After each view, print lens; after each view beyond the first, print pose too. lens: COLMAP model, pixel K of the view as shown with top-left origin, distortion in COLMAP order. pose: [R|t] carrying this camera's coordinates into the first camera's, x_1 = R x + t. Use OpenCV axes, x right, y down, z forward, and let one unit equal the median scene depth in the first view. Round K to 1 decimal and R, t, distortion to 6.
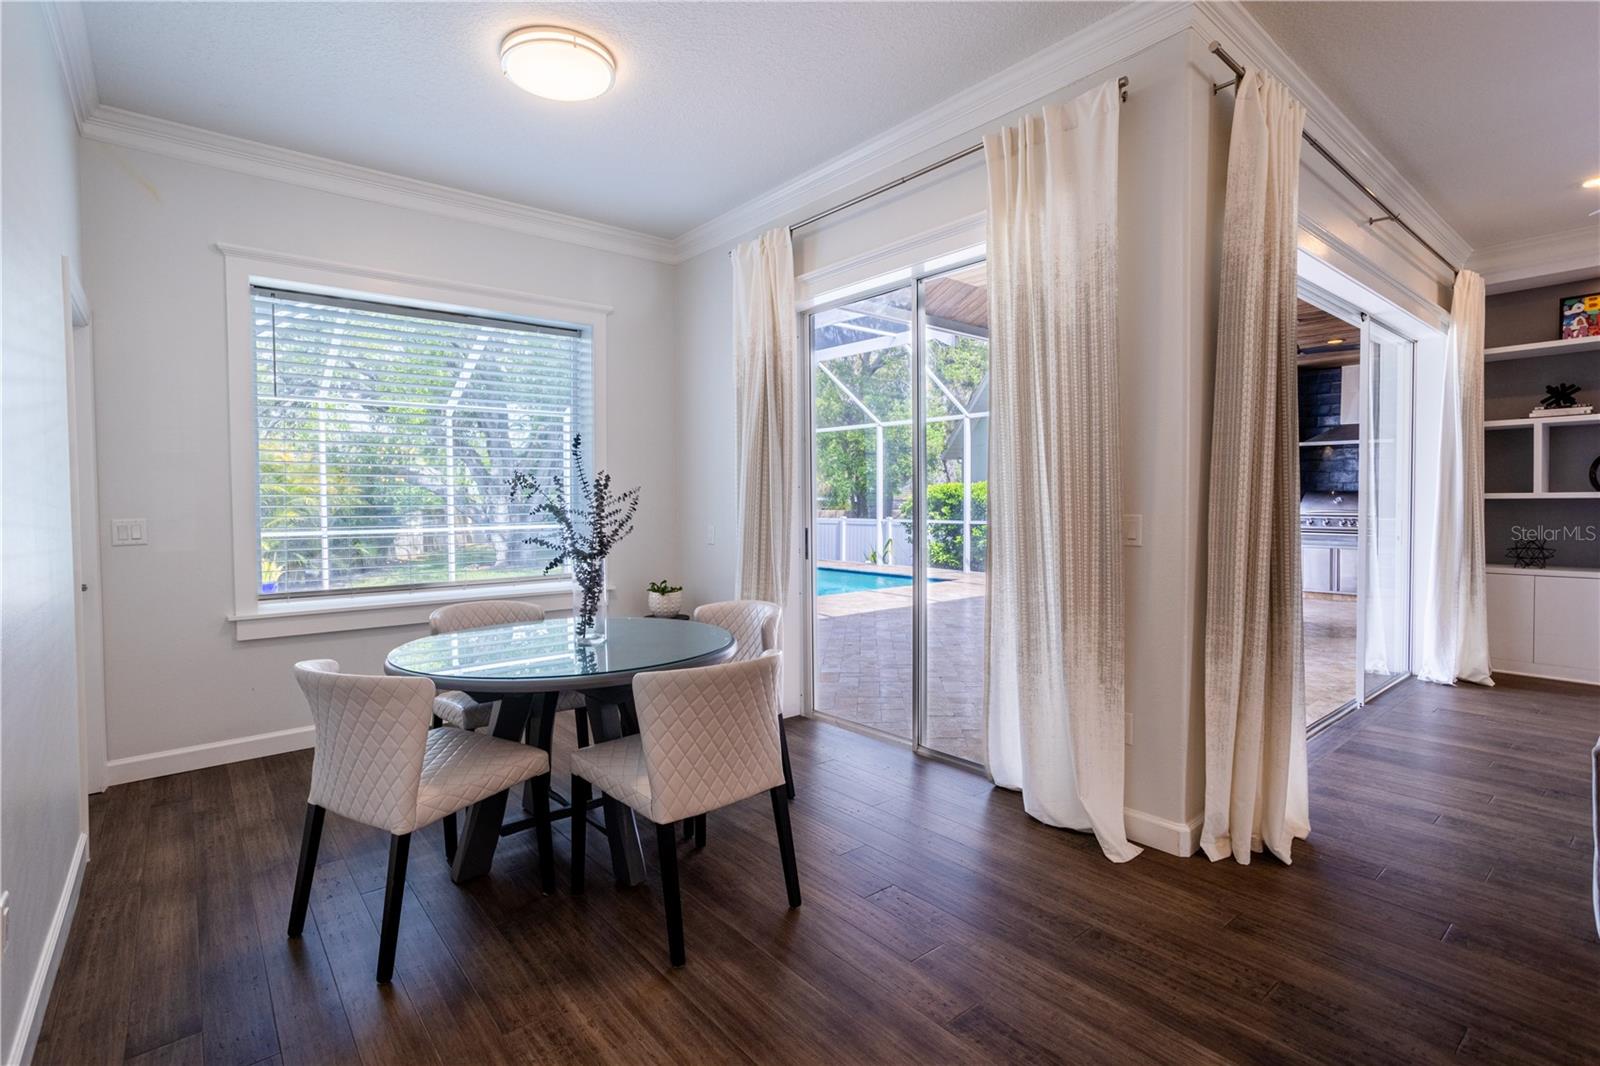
lens RADIAL K [[766.4, 0, 795.5], [0, 766.4, 521.8], [0, 0, 1]] dist [-0.048302, 0.028589]
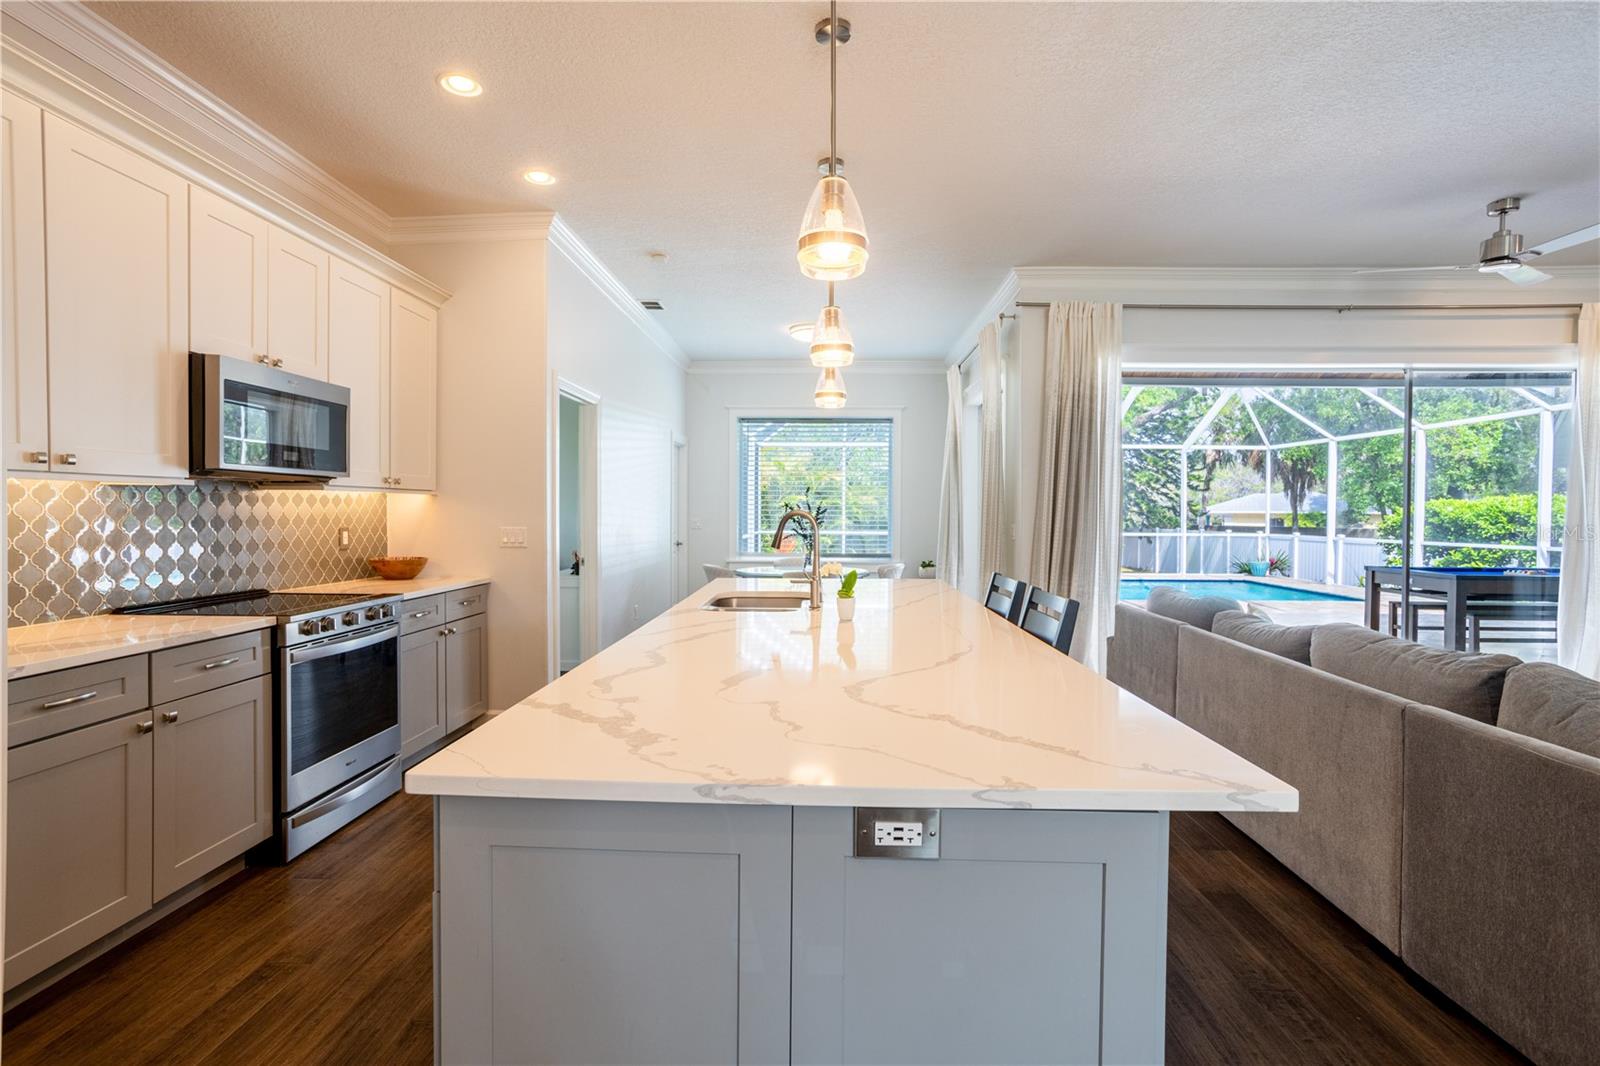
lens RADIAL K [[766.4, 0, 795.5], [0, 766.4, 521.8], [0, 0, 1]] dist [-0.048302, 0.028589]
pose [[0.744281, 0.019924, -0.667569, 0.730089], [-0.030626, 0.999522, -0.004314, 0.005990], [0.667164, 0.023656, 0.744535, -0.479056]]
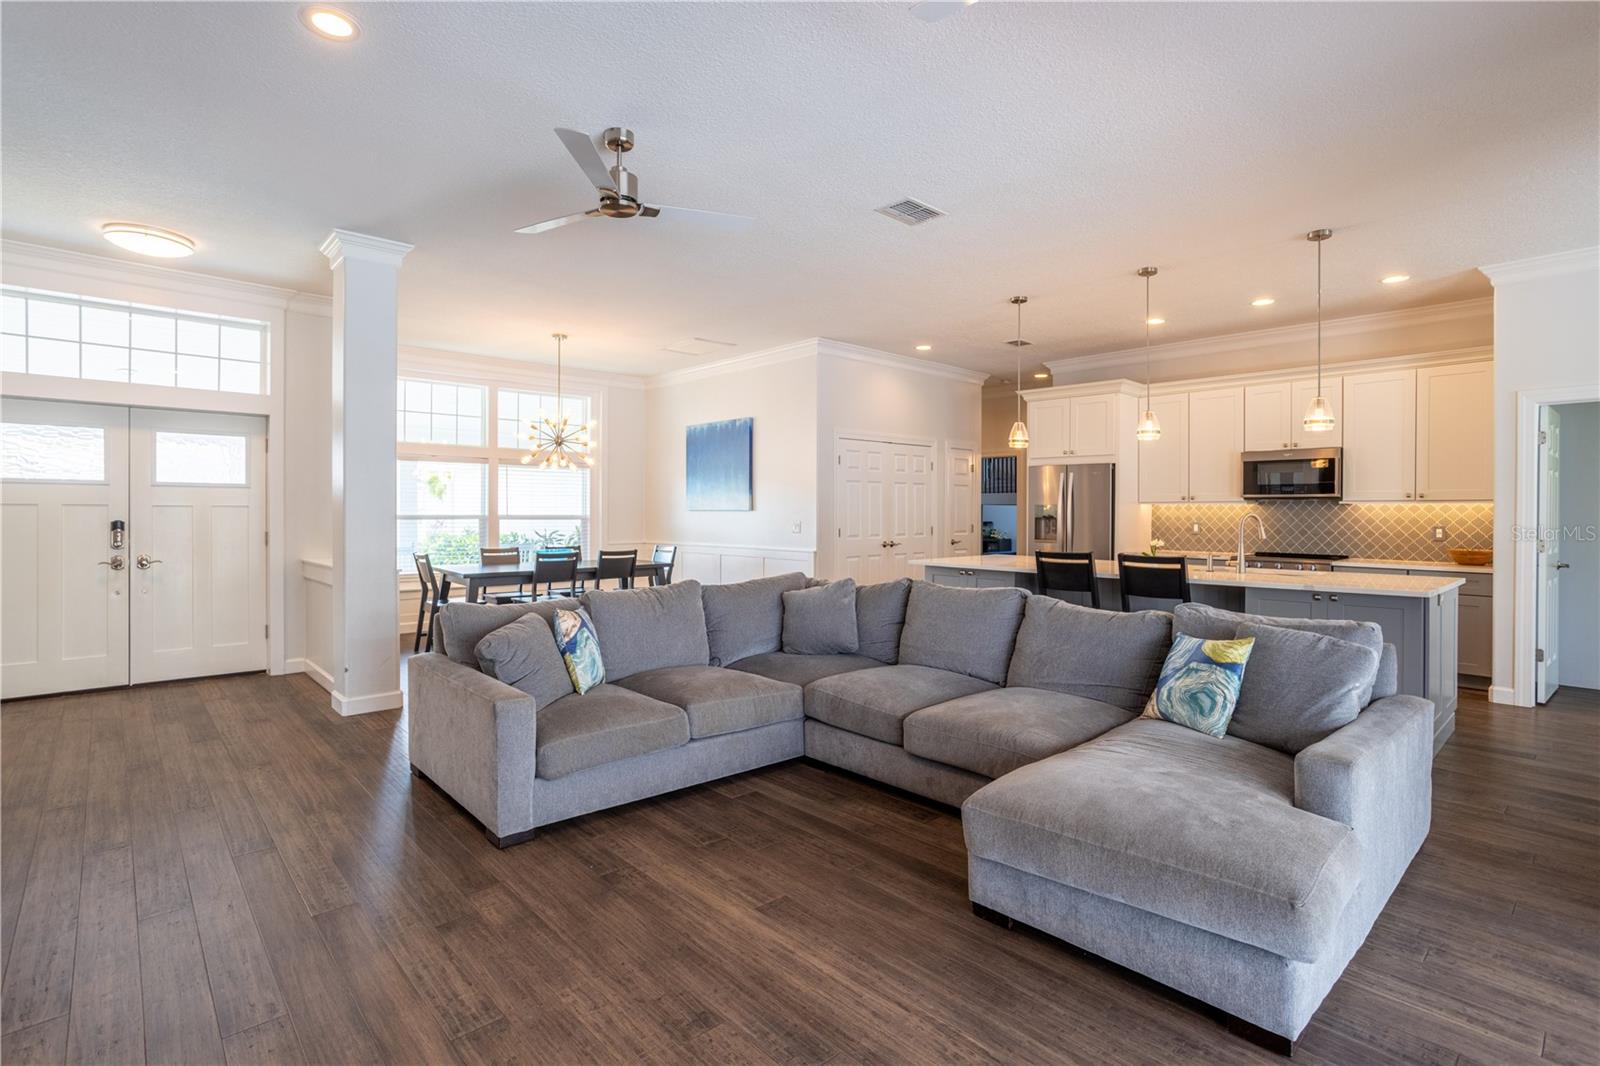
lens RADIAL K [[766.4, 0, 795.5], [0, 766.4, 521.8], [0, 0, 1]] dist [-0.048302, 0.028589]
pose [[-0.998766, 0.003065, -0.049574, 0.930794], [0.000814, 0.998971, 0.045356, -0.039235], [0.049662, 0.045260, -0.997740, 0.930932]]
